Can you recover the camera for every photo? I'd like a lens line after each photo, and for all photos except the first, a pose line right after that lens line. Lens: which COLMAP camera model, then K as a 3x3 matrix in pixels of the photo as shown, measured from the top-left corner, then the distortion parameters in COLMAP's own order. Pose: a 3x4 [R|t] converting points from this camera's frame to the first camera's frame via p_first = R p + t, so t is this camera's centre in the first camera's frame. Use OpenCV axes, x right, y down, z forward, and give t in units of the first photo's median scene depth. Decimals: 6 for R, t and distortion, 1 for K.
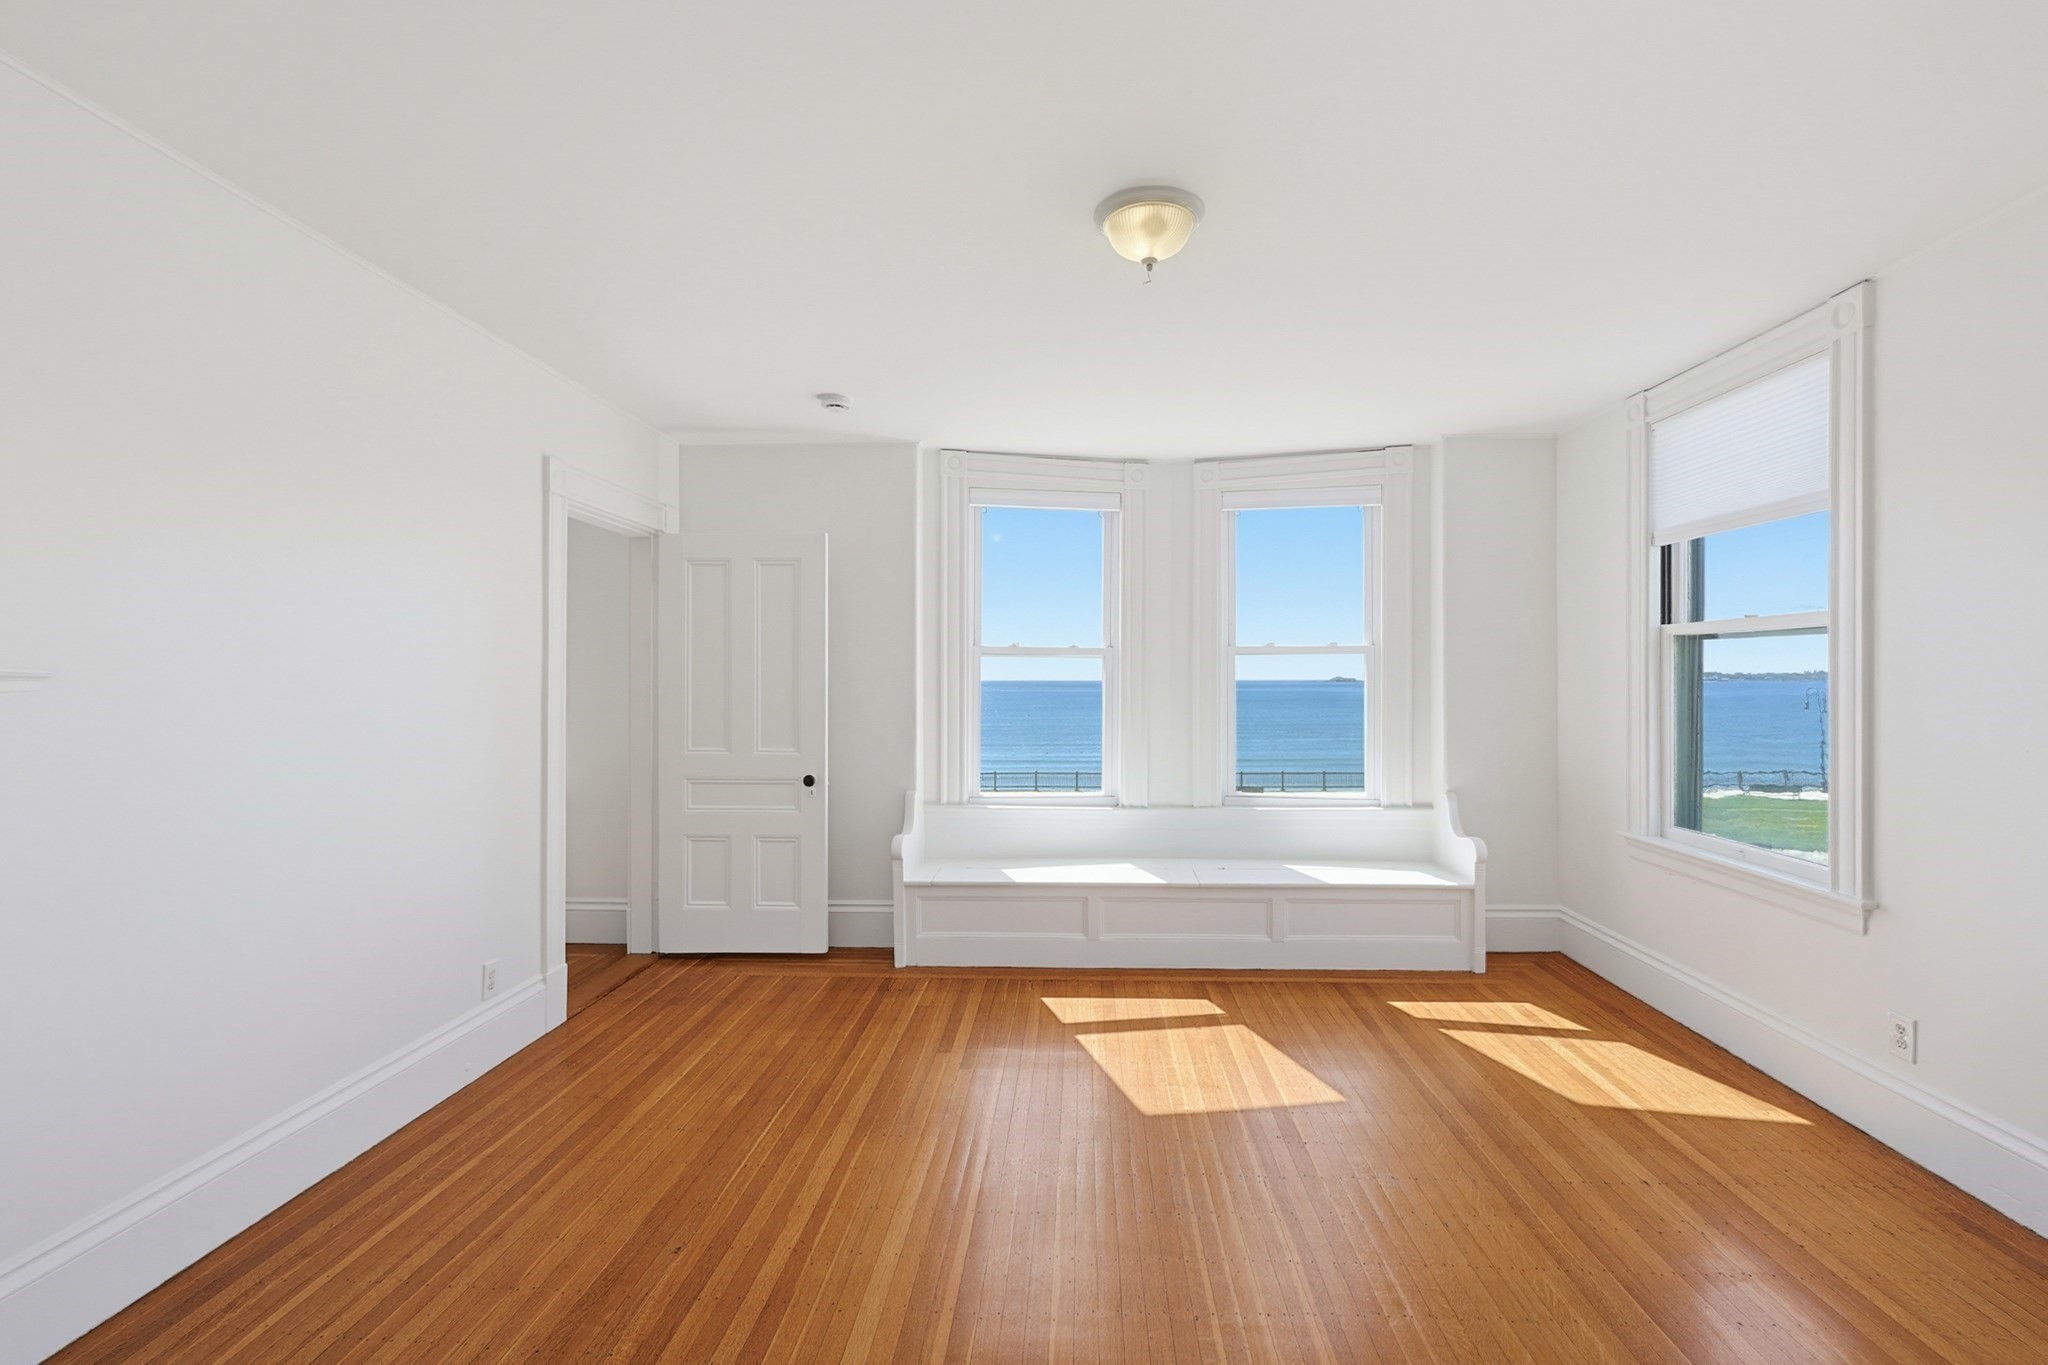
lens RADIAL K [[873.9, 0, 1067.6], [0, 873.9, 664.4], [0, 0, 1]] dist [-0.000032, 0.000162]
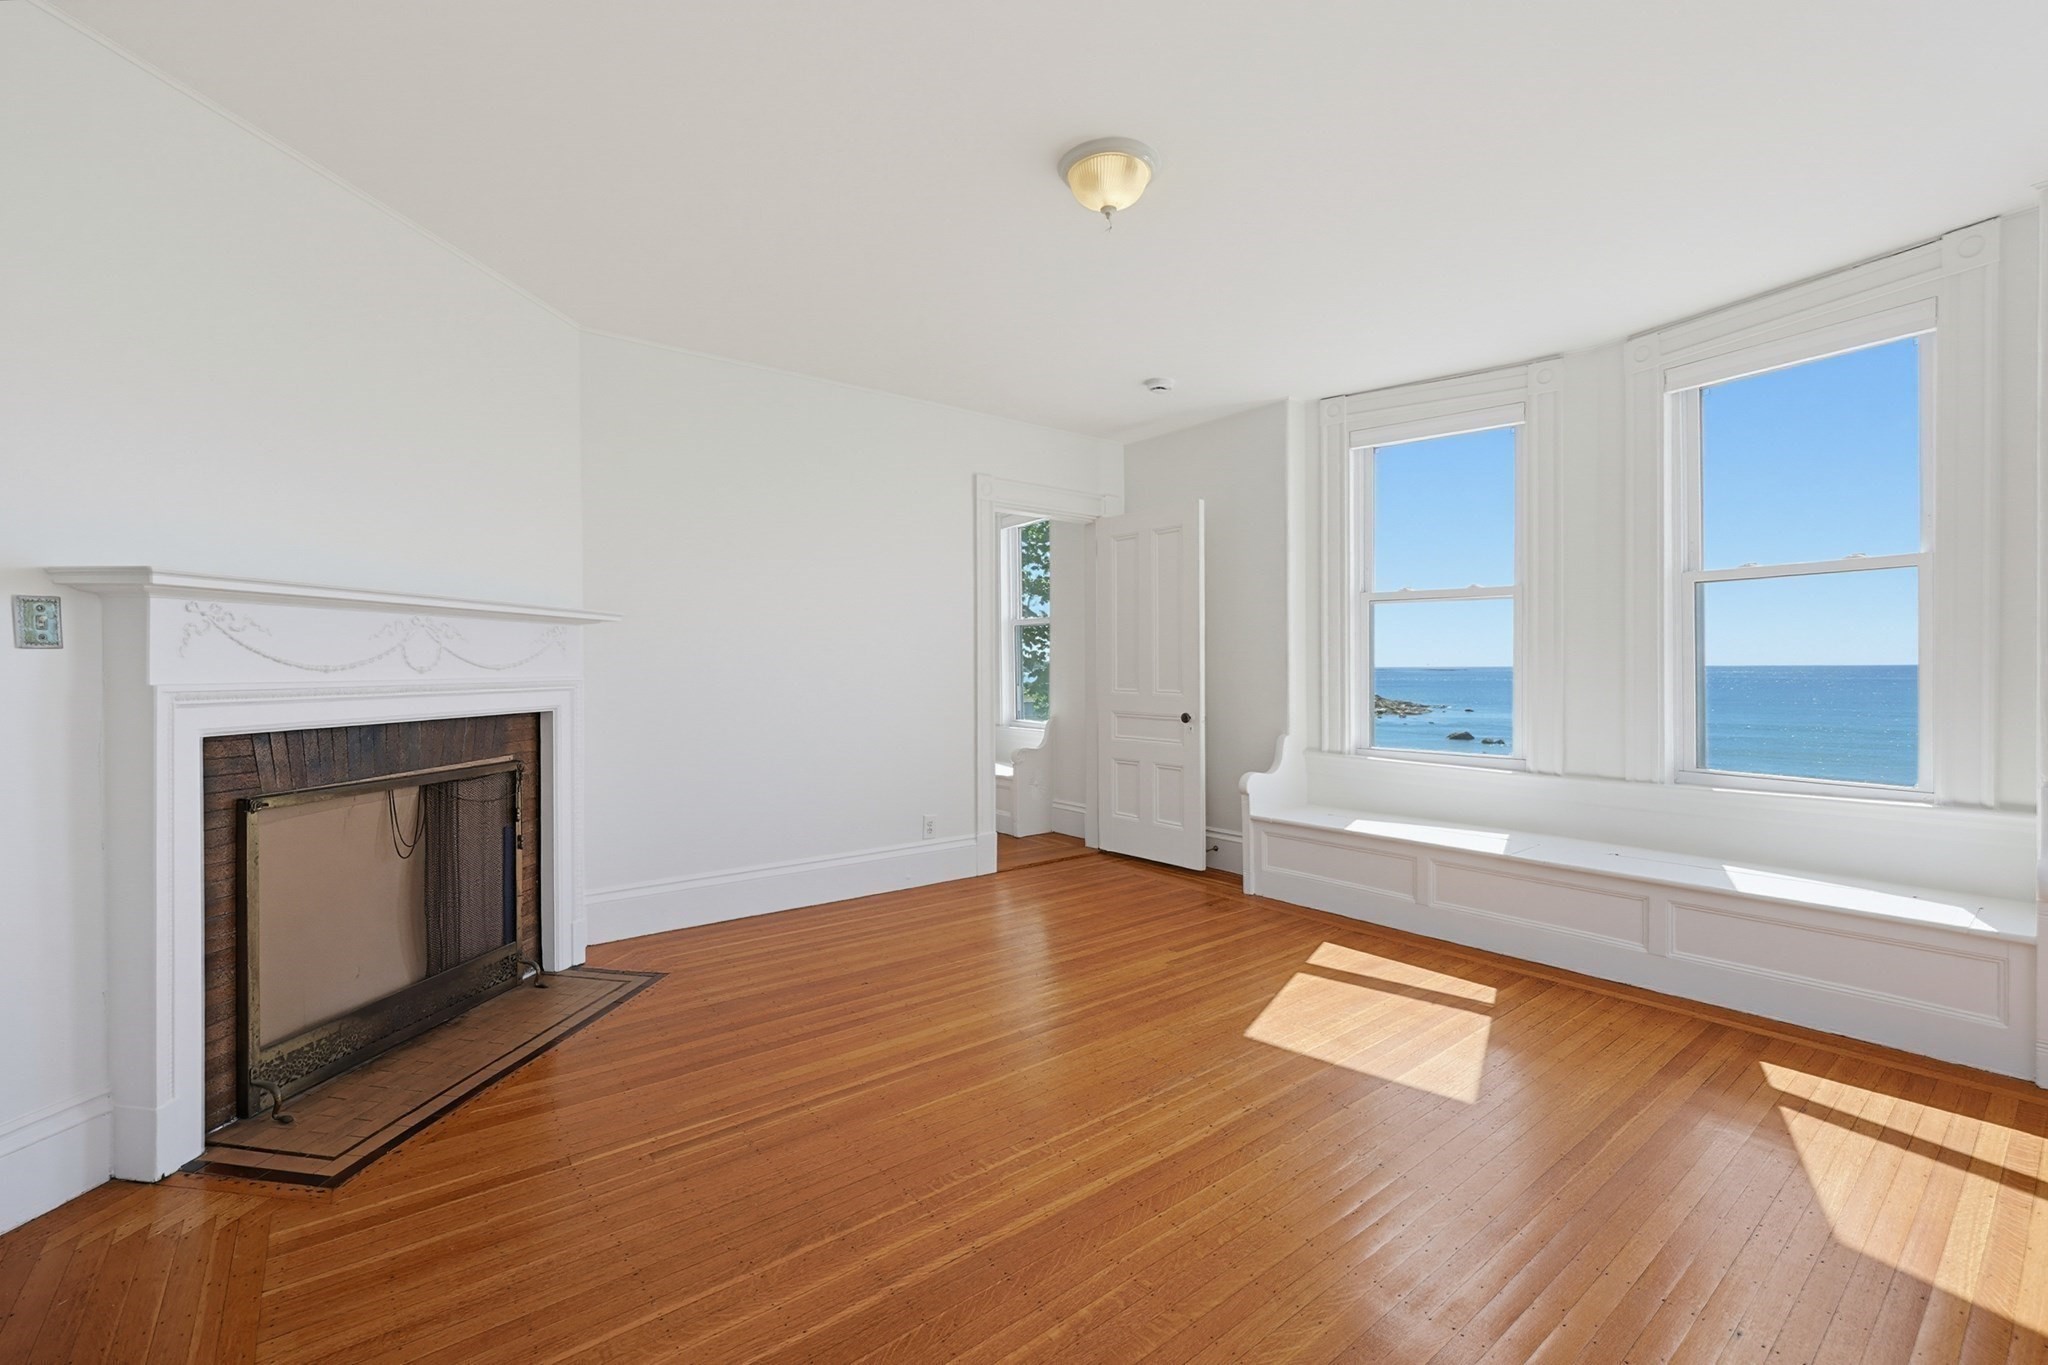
lens RADIAL K [[873.9, 0, 1067.6], [0, 873.9, 664.4], [0, 0, 1]] dist [-0.000032, 0.000162]
pose [[0.670558, -0.004056, -0.741846, 0.464960], [0.017813, 0.999785, 0.010635, 0.049396], [0.741643, -0.020345, 0.670486, 0.122003]]
